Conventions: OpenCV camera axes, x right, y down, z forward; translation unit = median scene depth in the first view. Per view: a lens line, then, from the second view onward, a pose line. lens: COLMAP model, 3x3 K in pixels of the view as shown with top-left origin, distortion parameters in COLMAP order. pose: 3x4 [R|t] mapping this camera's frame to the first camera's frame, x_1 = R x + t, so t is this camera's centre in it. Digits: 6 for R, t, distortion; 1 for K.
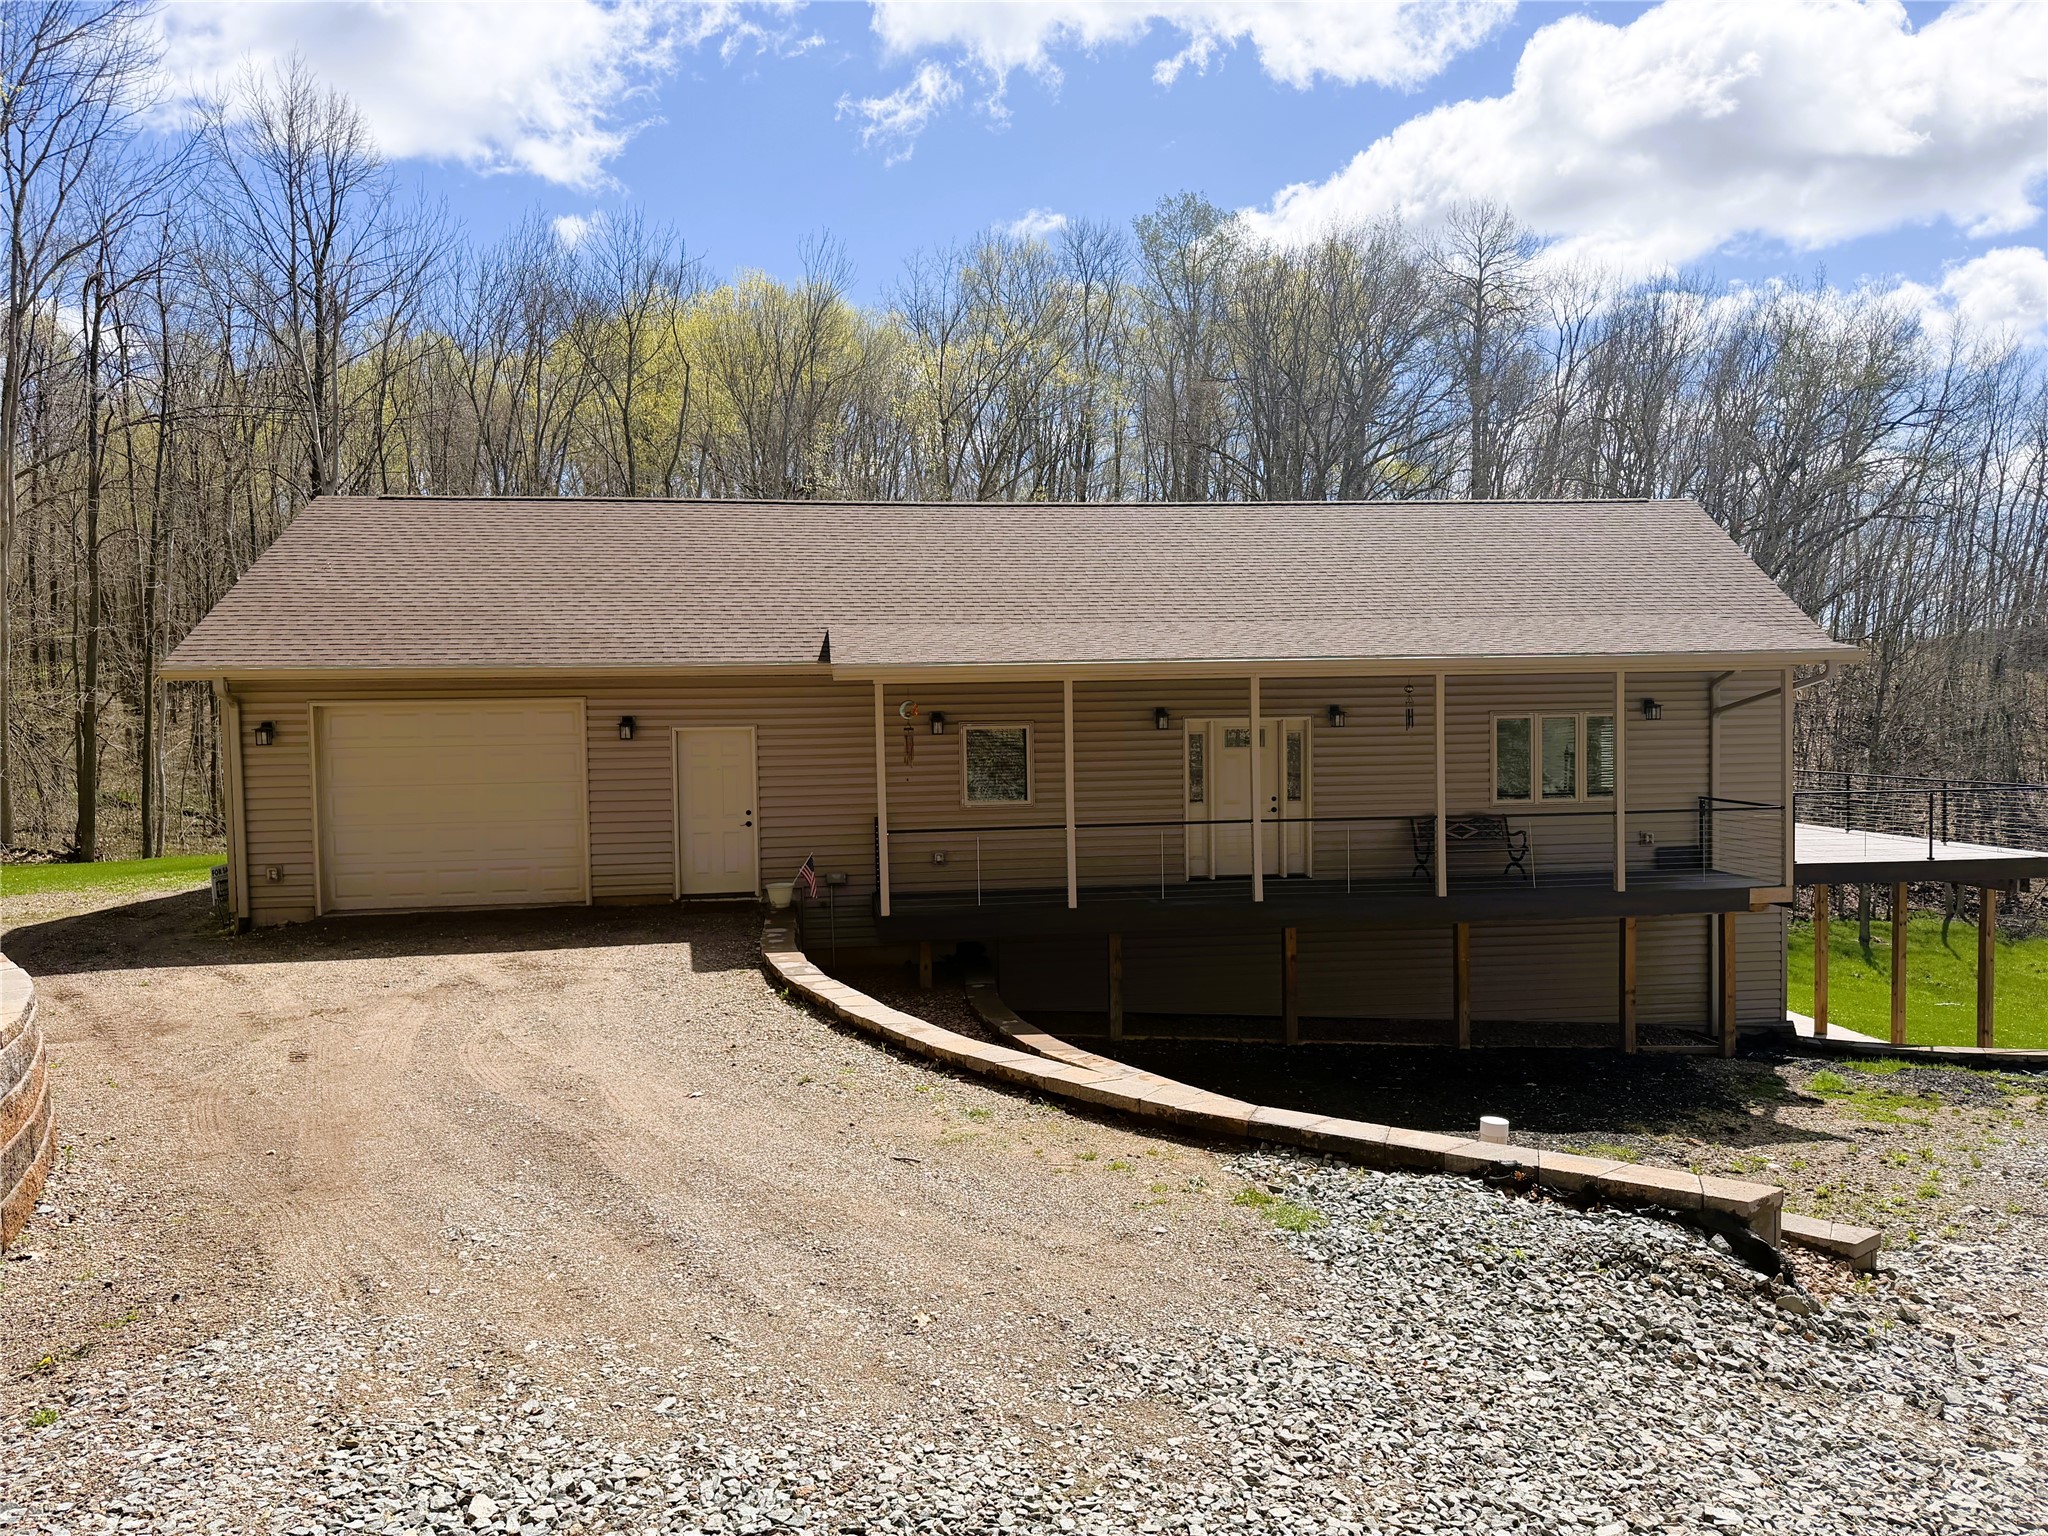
lens RADIAL K [[1420.8, 0, 1024.0], [0, 1420.8, 768.0], [0, 0, 1]] dist [0.080488, -0.075458]
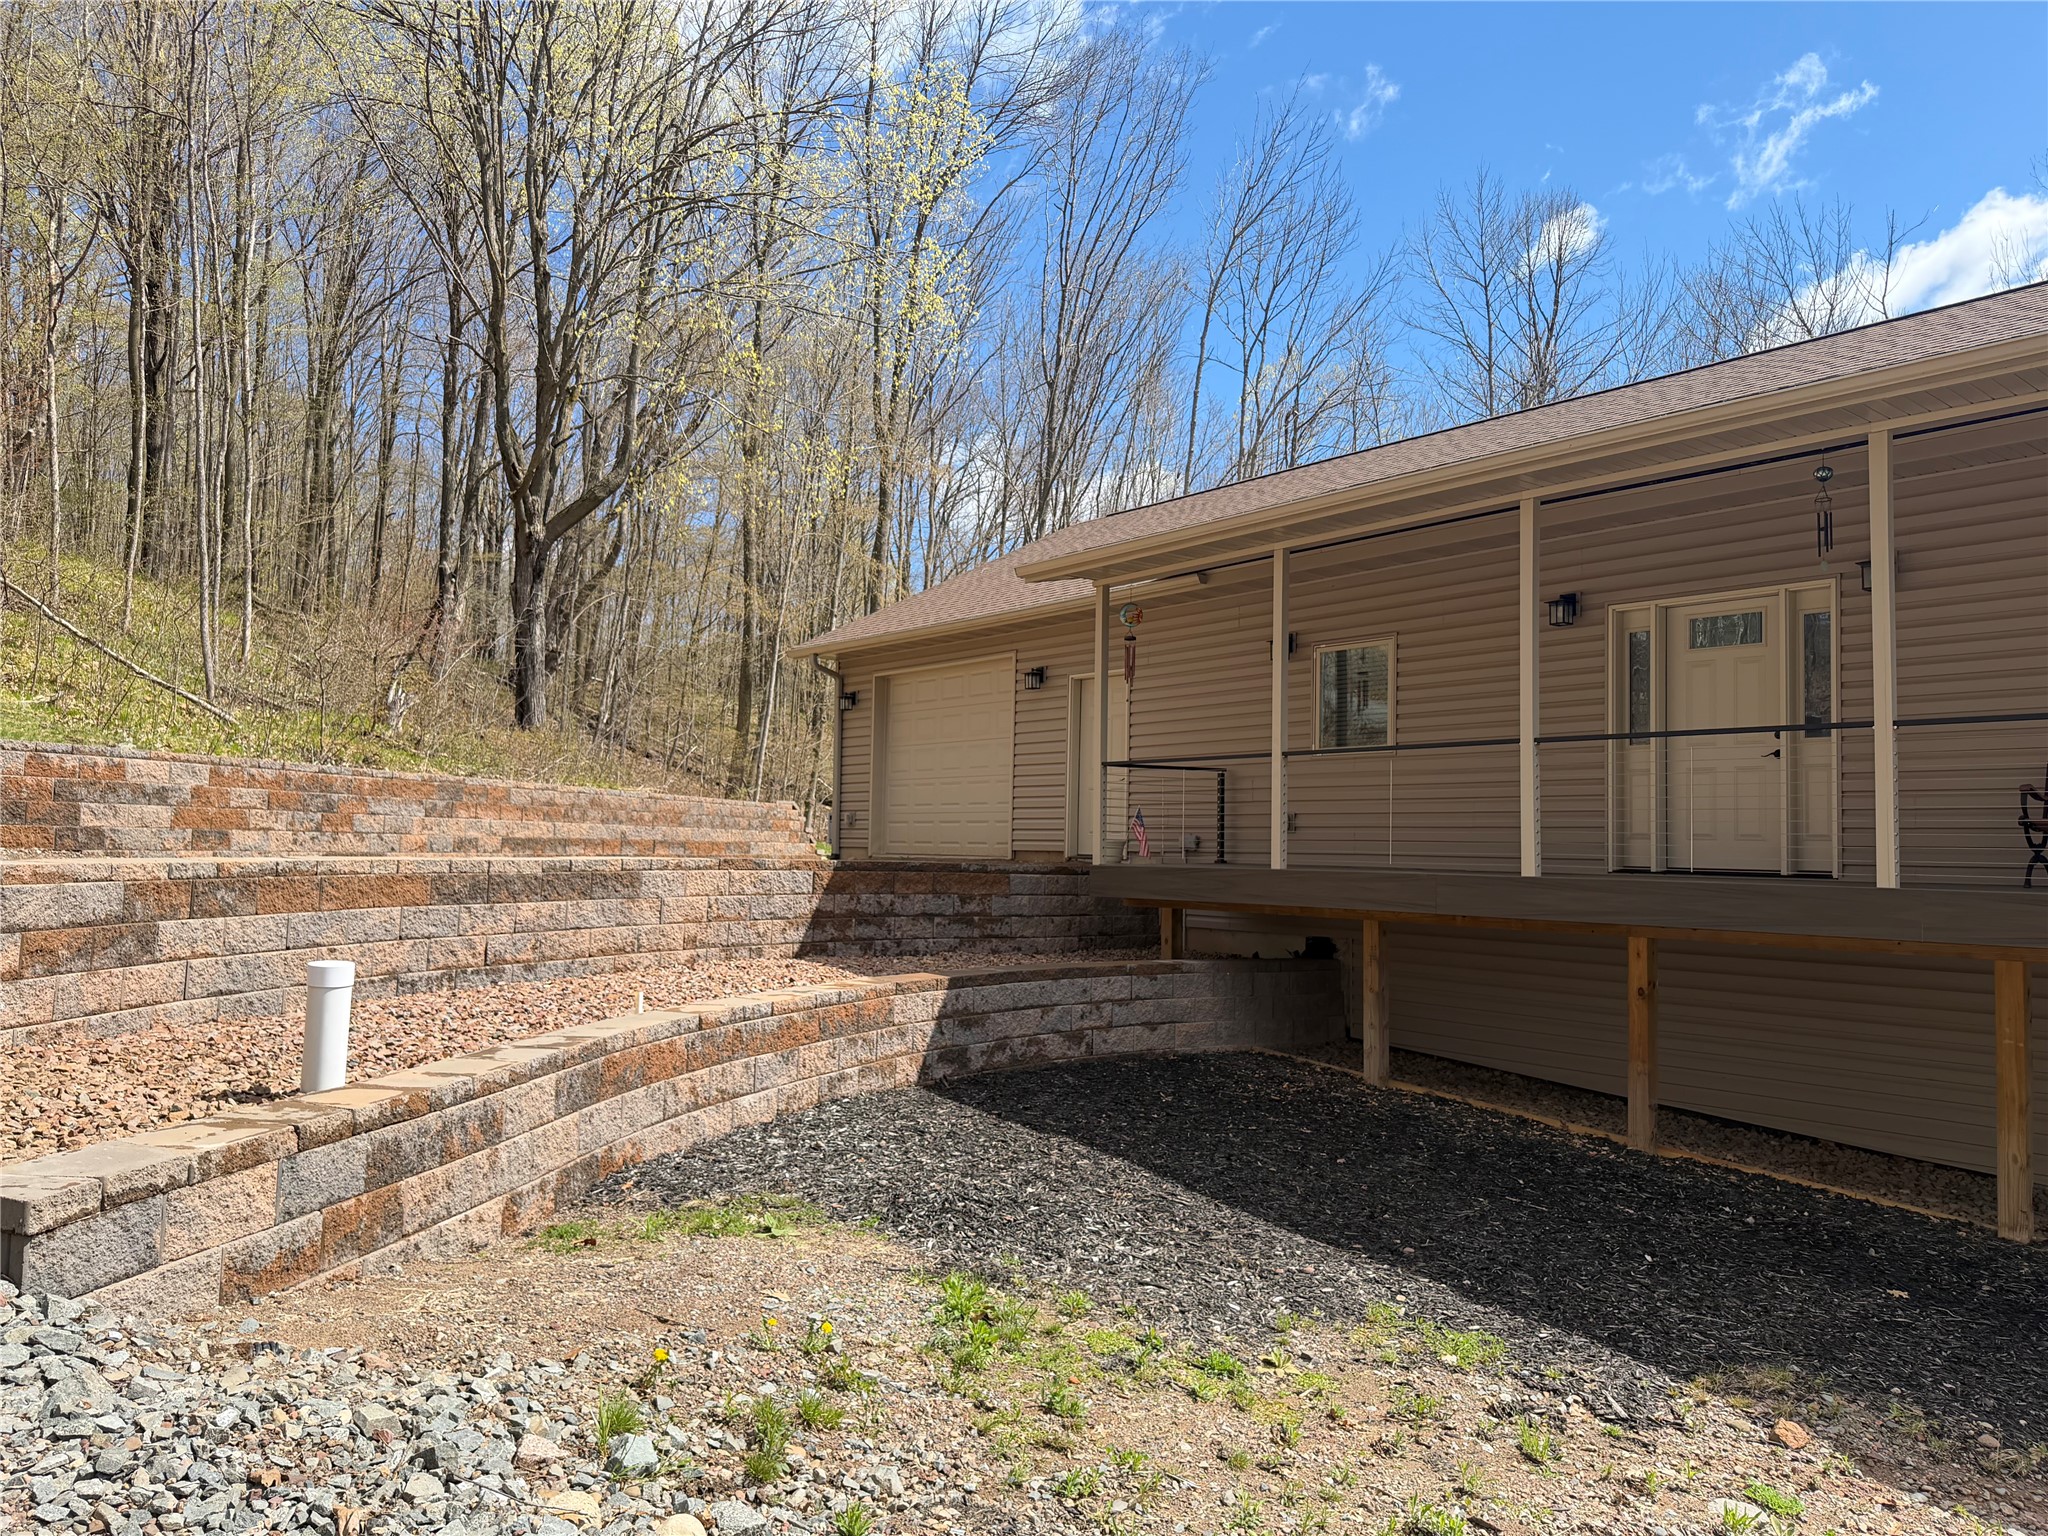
lens RADIAL K [[1420.8, 0, 1024.0], [0, 1420.8, 768.0], [0, 0, 1]] dist [0.080488, -0.075458]
pose [[0.526852, -0.021365, -0.849688, 0.541439], [-0.049156, 0.997245, -0.055555, 0.087781], [0.848534, 0.071036, 0.524350, 0.488462]]
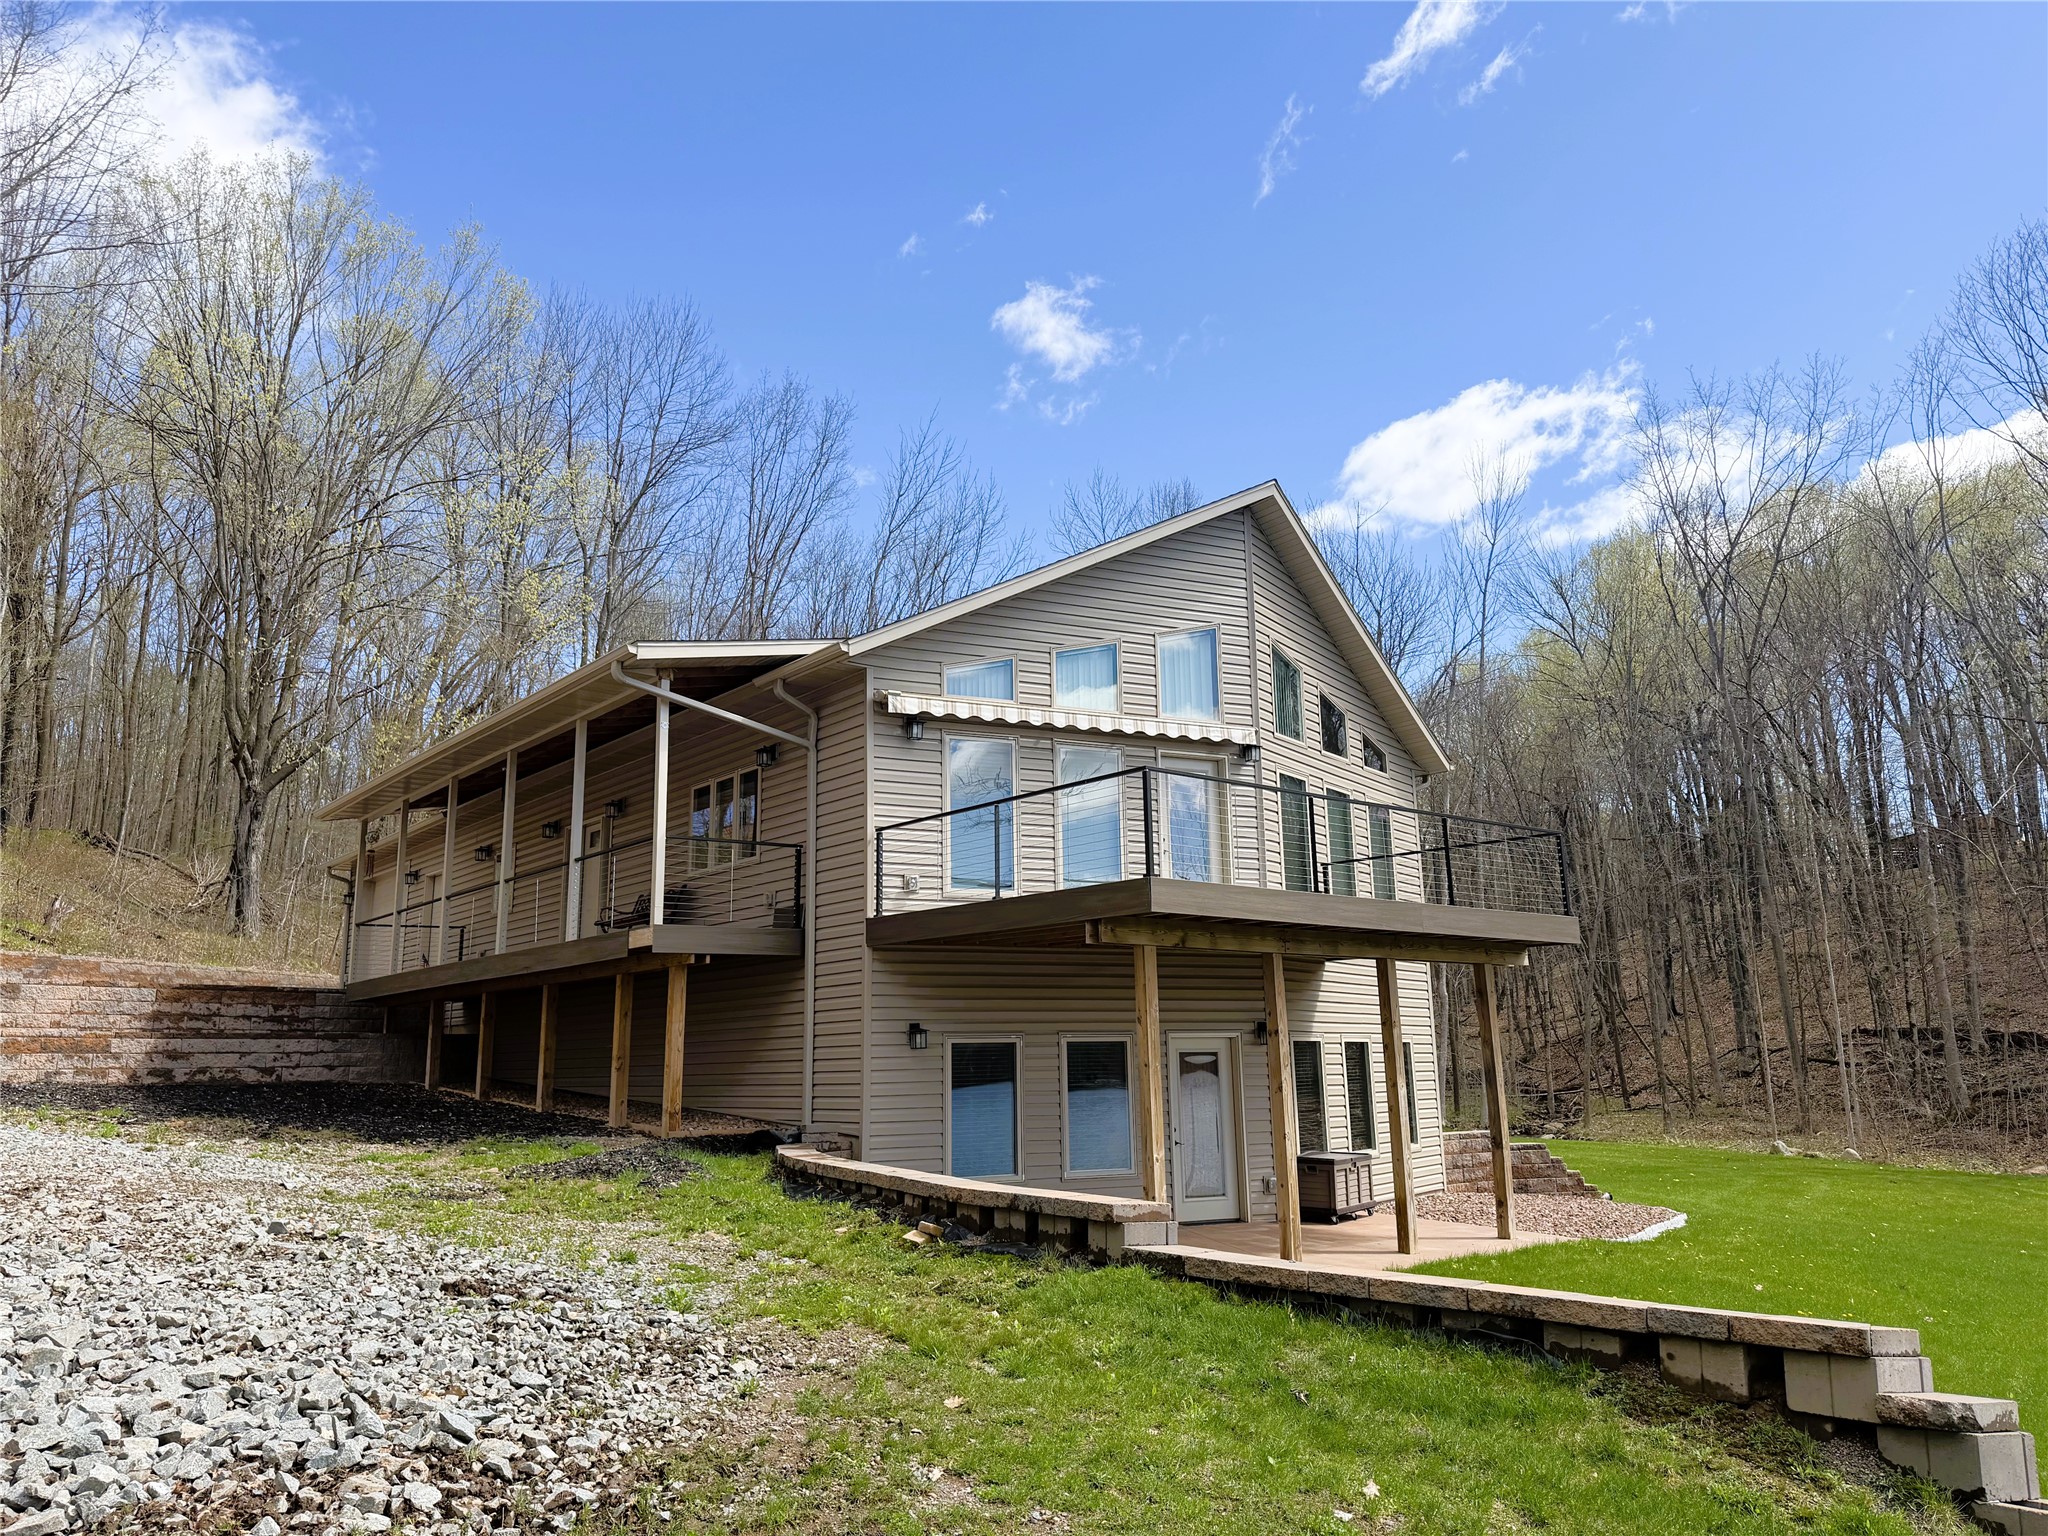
lens RADIAL K [[1420.8, 0, 1024.0], [0, 1420.8, 768.0], [0, 0, 1]] dist [0.080488, -0.075458]
pose [[0.520449, -0.160287, -0.838714, 1.589931], [-0.020453, 0.979602, -0.199904, 0.168240], [0.853648, 0.121194, 0.506555, 0.813545]]
